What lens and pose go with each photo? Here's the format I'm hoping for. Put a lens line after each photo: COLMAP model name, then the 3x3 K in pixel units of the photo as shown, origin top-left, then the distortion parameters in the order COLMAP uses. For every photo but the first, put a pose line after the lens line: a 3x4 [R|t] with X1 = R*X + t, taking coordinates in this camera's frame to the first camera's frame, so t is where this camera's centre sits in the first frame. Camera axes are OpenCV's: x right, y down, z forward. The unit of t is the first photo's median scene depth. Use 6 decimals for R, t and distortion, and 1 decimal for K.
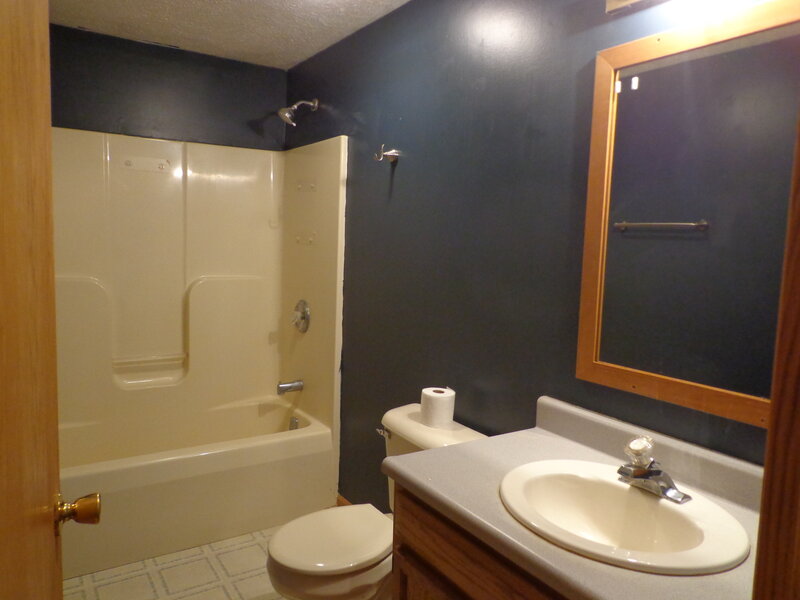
lens RADIAL K [[588.5, 0, 400.0], [0, 588.5, 300.0], [0, 0, 1]] dist [0.003702, 0.004953]
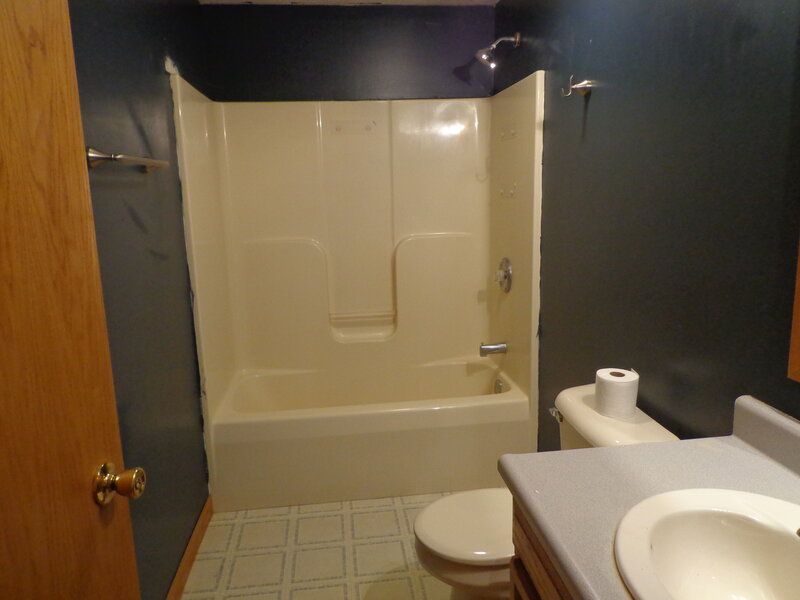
lens RADIAL K [[588.5, 0, 400.0], [0, 588.5, 300.0], [0, 0, 1]] dist [0.003702, 0.004953]
pose [[0.893422, 0.026192, -0.448455, 0.112791], [0.013464, 0.996289, 0.085011, -0.016060], [0.449017, -0.081989, 0.889753, 0.093261]]
